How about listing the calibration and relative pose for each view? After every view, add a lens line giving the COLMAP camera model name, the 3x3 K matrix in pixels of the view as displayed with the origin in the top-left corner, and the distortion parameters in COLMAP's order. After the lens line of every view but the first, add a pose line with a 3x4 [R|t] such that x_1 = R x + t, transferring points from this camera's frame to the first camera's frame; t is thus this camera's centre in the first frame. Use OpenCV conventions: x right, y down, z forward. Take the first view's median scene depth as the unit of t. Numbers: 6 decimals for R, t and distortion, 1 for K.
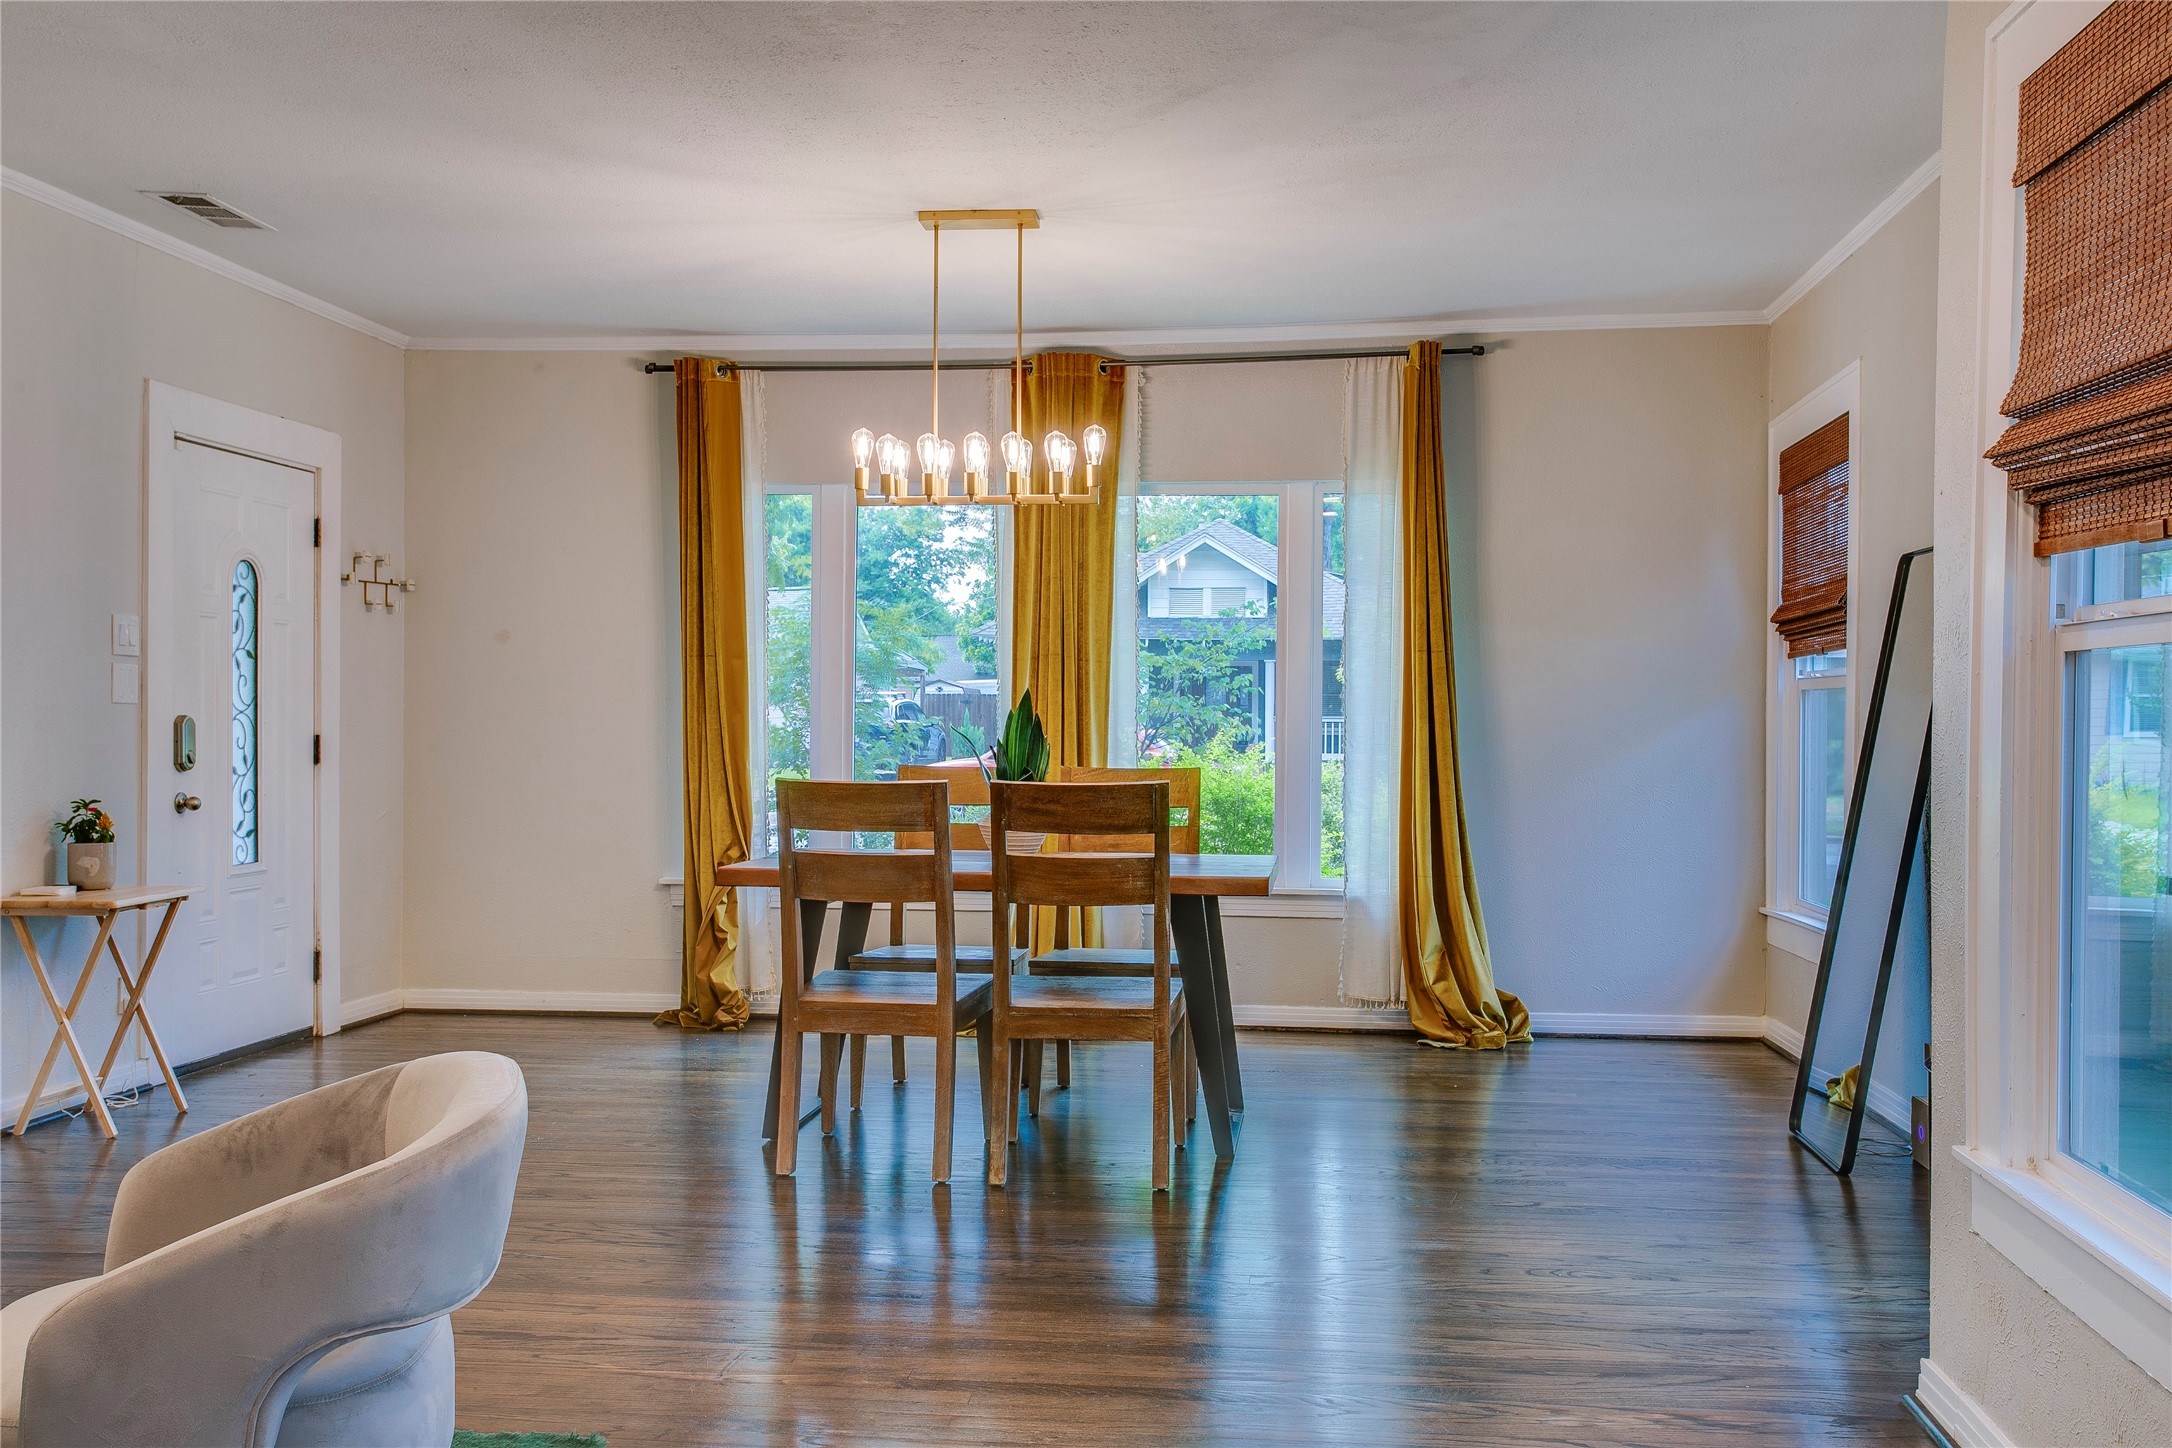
lens RADIAL K [[2005.7, 0, 1080.8], [0, 2005.7, 744.2], [0, 0, 1]] dist [0.030929, 0.000000]
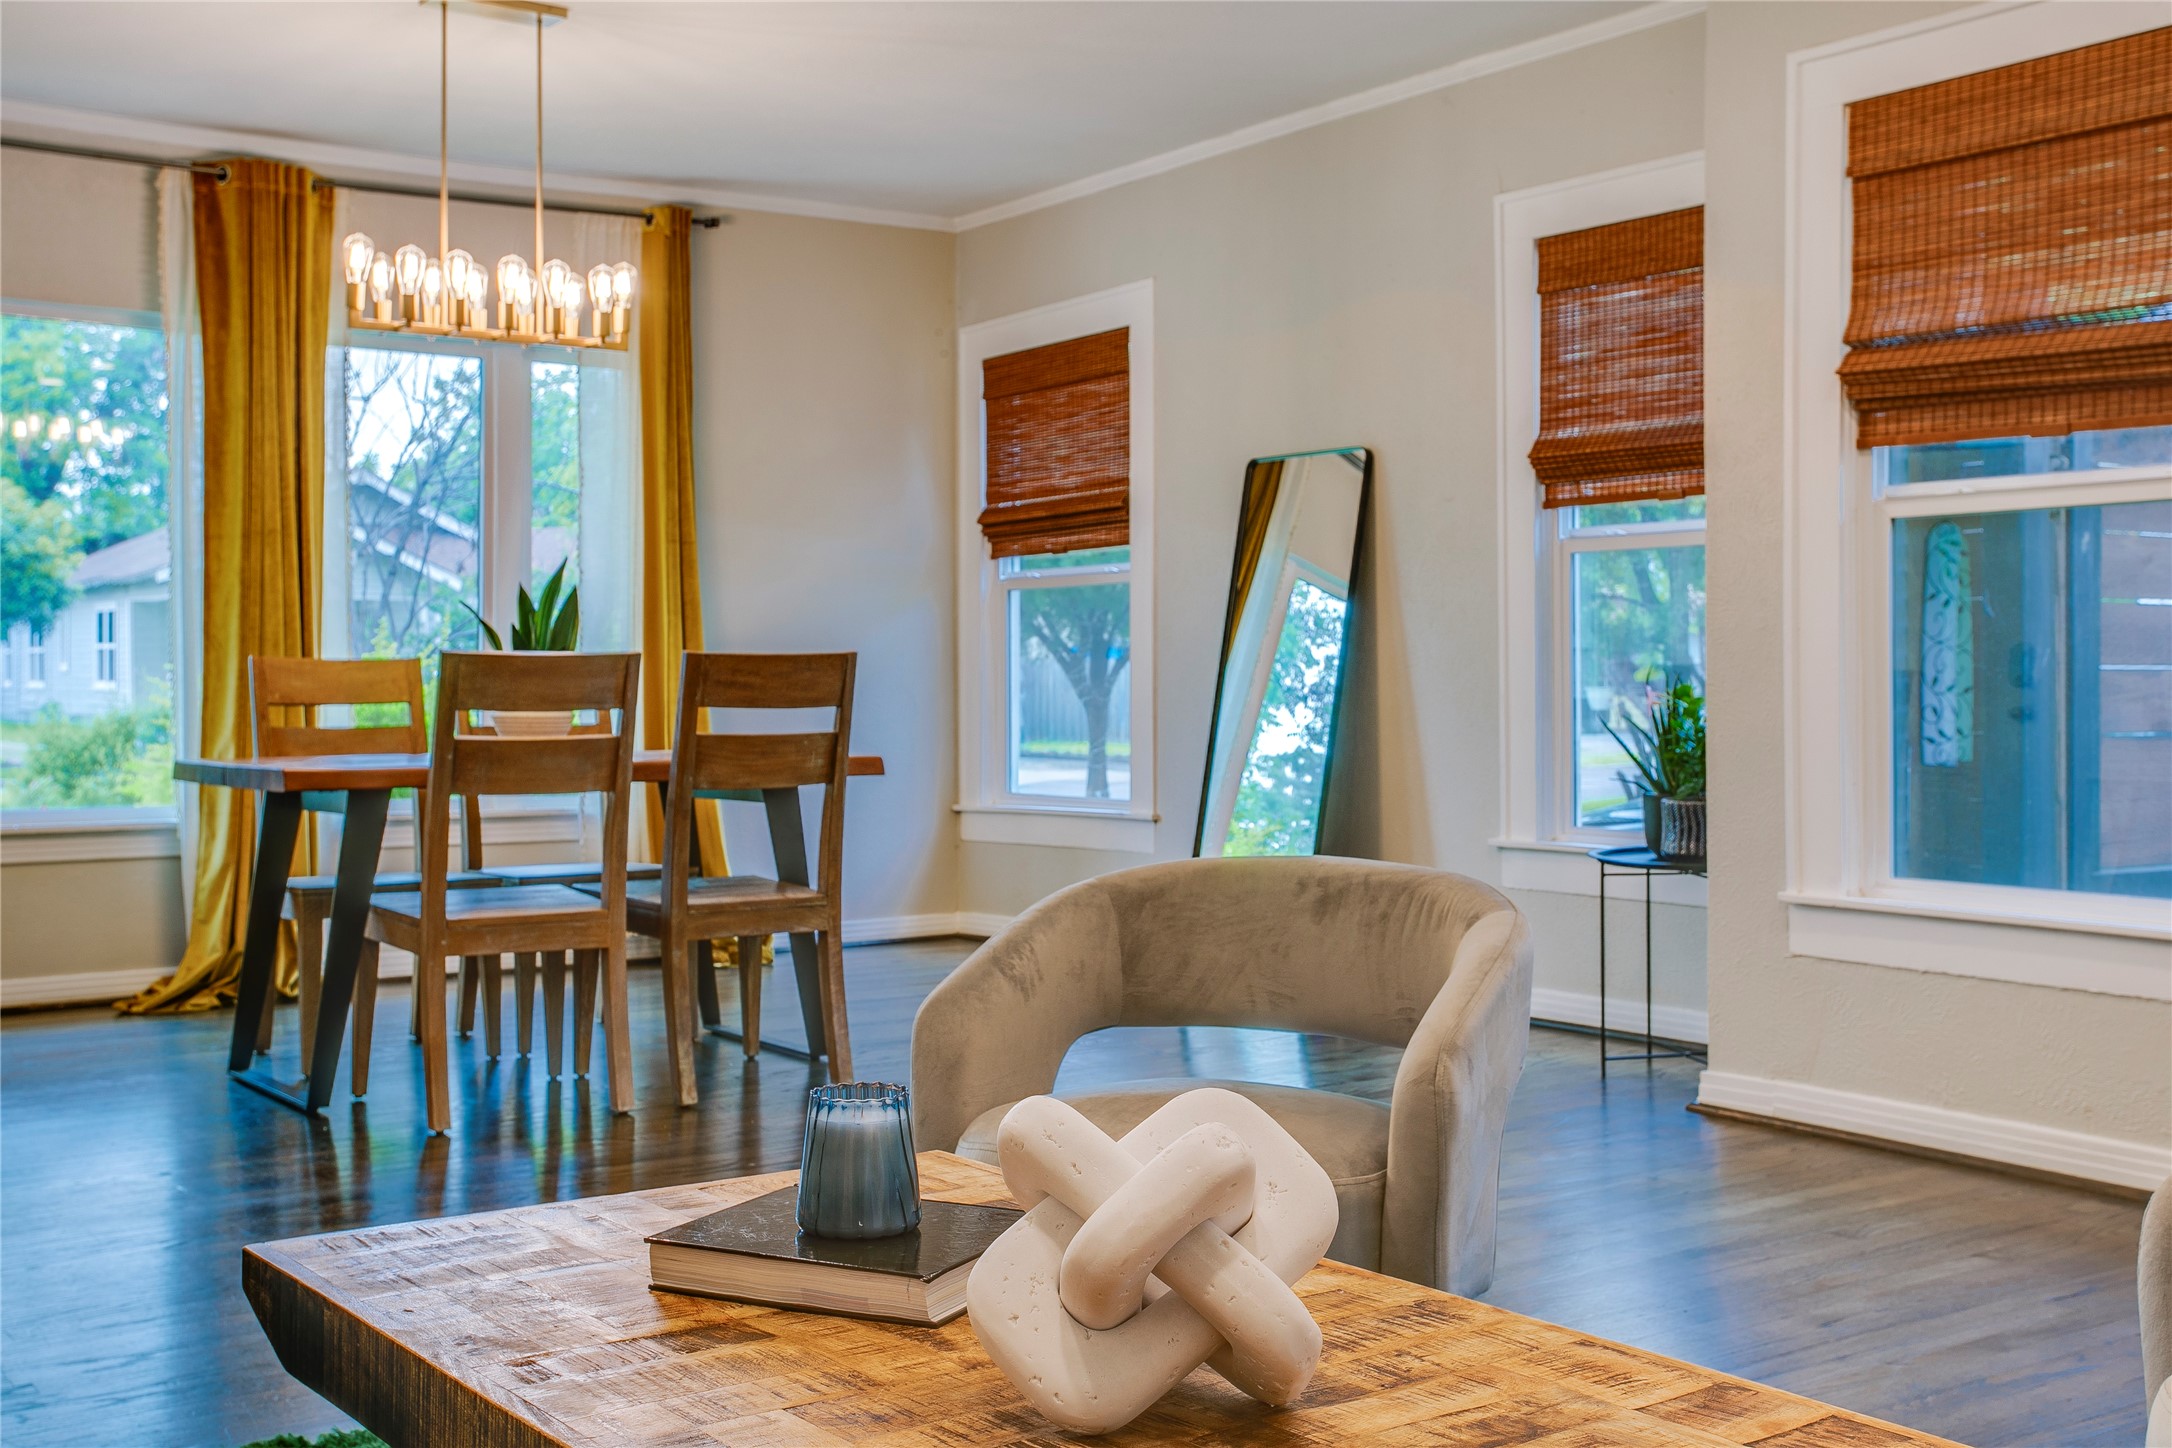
lens RADIAL K [[2387.8, 0, 1085.8], [0, 2387.8, 706.7], [0, 0, 1]] dist [0.009174, 0.000000]
pose [[0.741289, -0.015361, 0.671010, -0.618385], [0.017371, 0.999842, 0.003698, 0.041385], [-0.670961, 0.008915, 0.741439, 0.090304]]
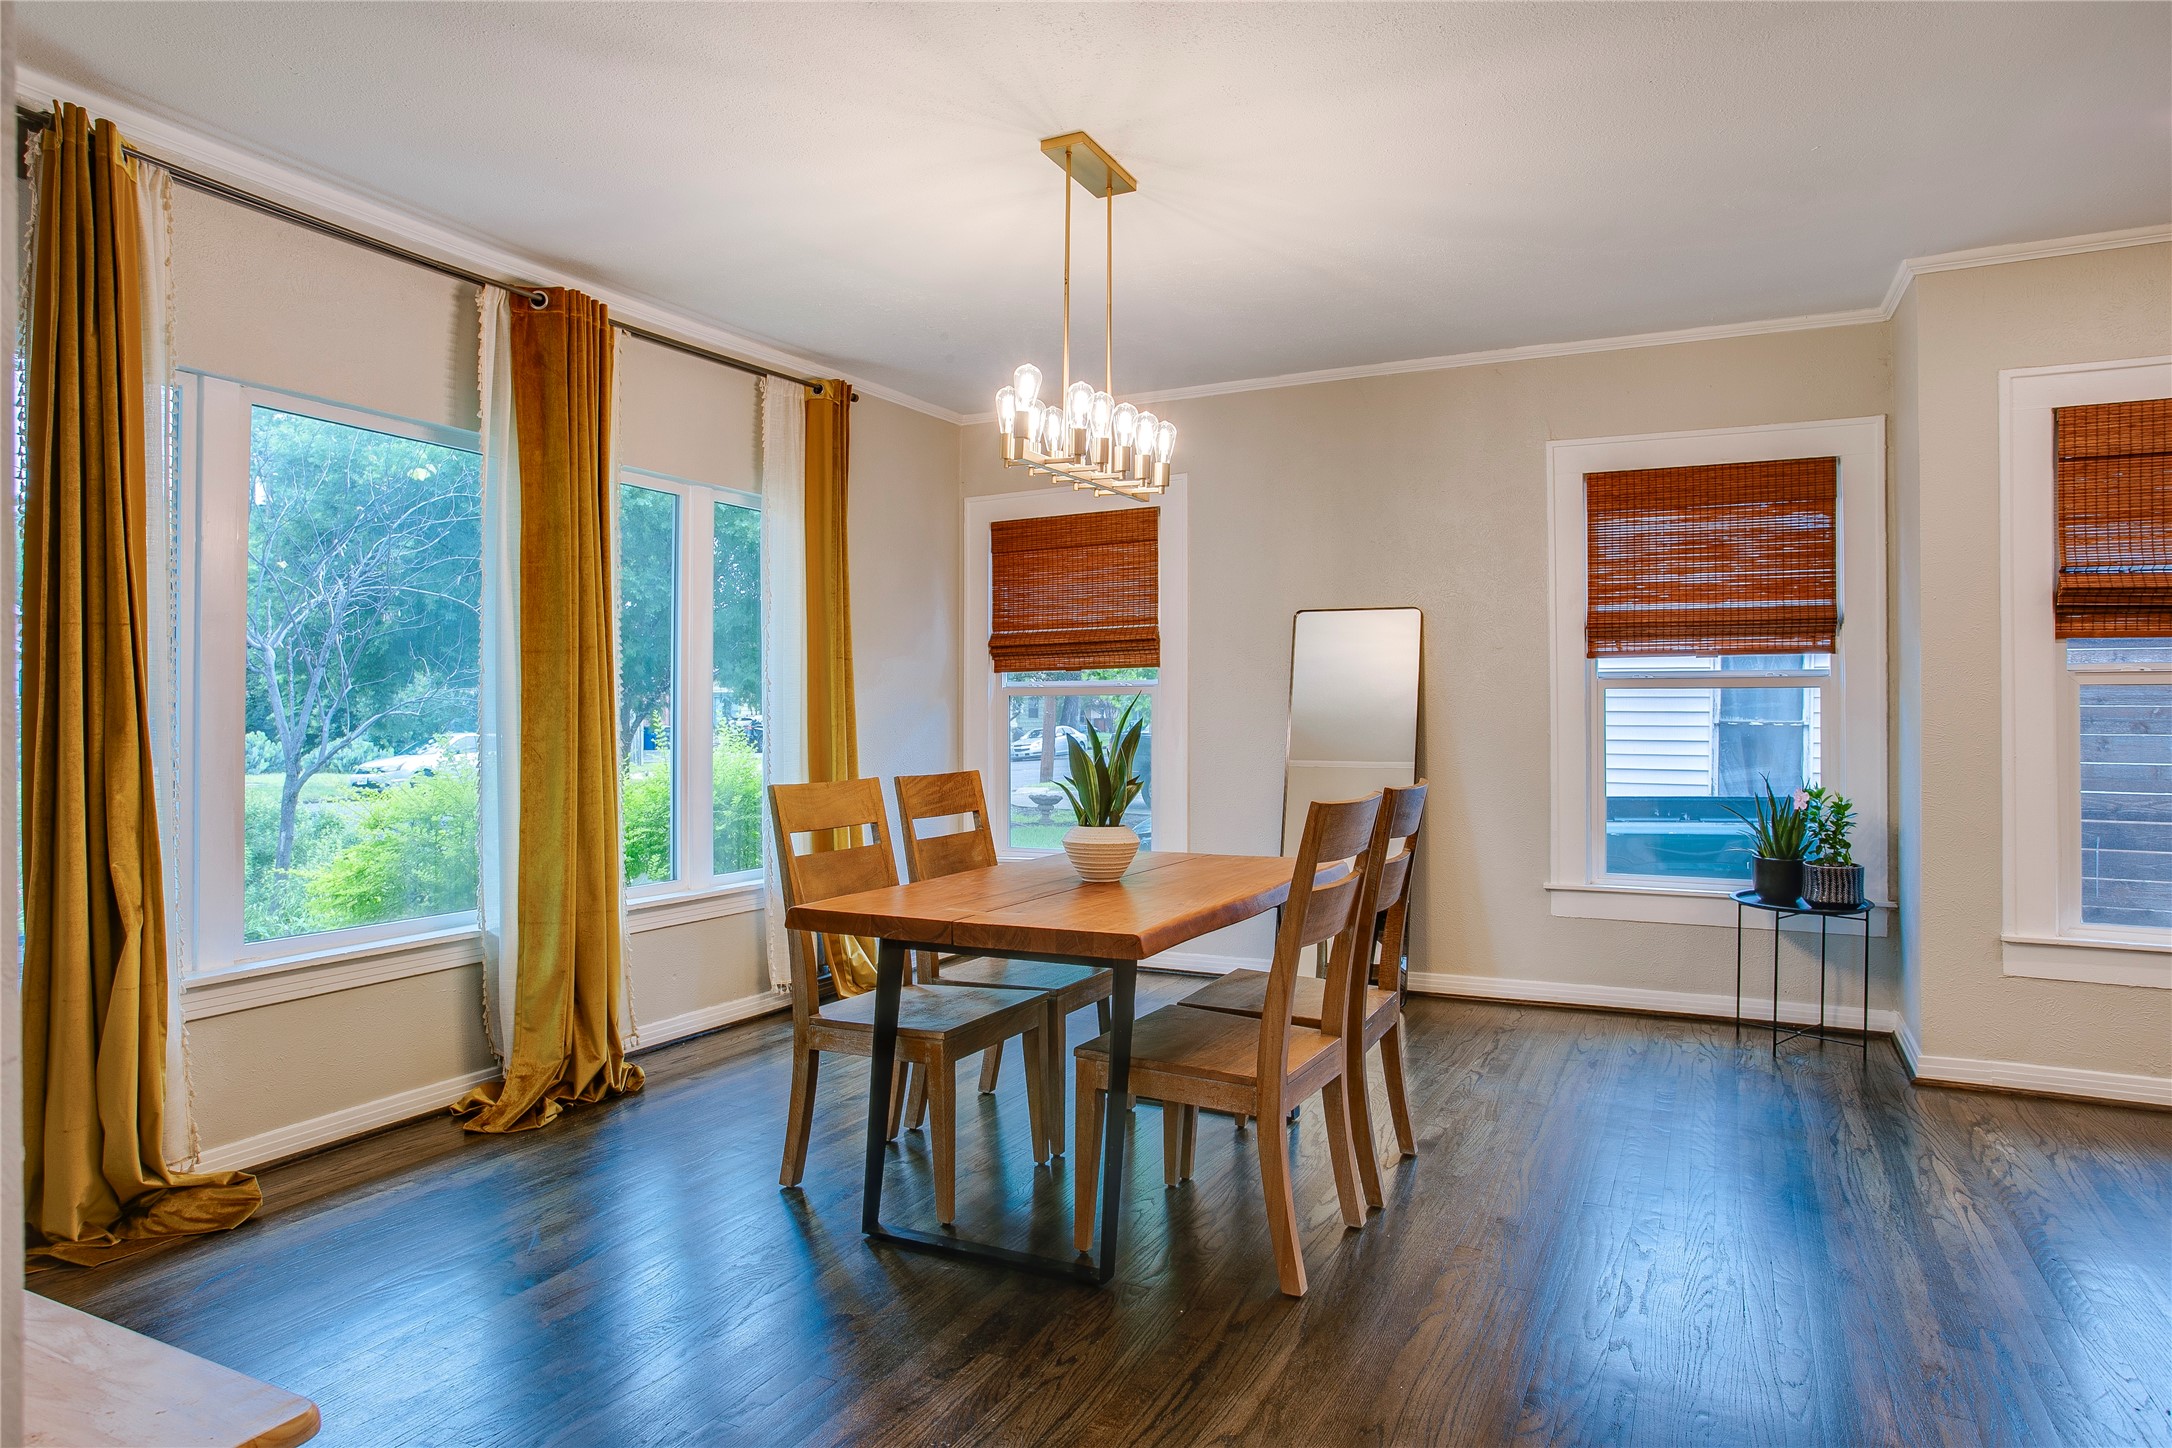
lens RADIAL K [[1321.0, 0, 1078.3], [0, 1321.0, 730.1], [0, 0, 1]] dist [-0.020360, 0.001557]
pose [[0.337123, -0.020609, 0.941235, -0.688224], [0.018176, 0.999717, 0.015379, -0.022858], [-0.941285, 0.011923, 0.337403, 0.912843]]
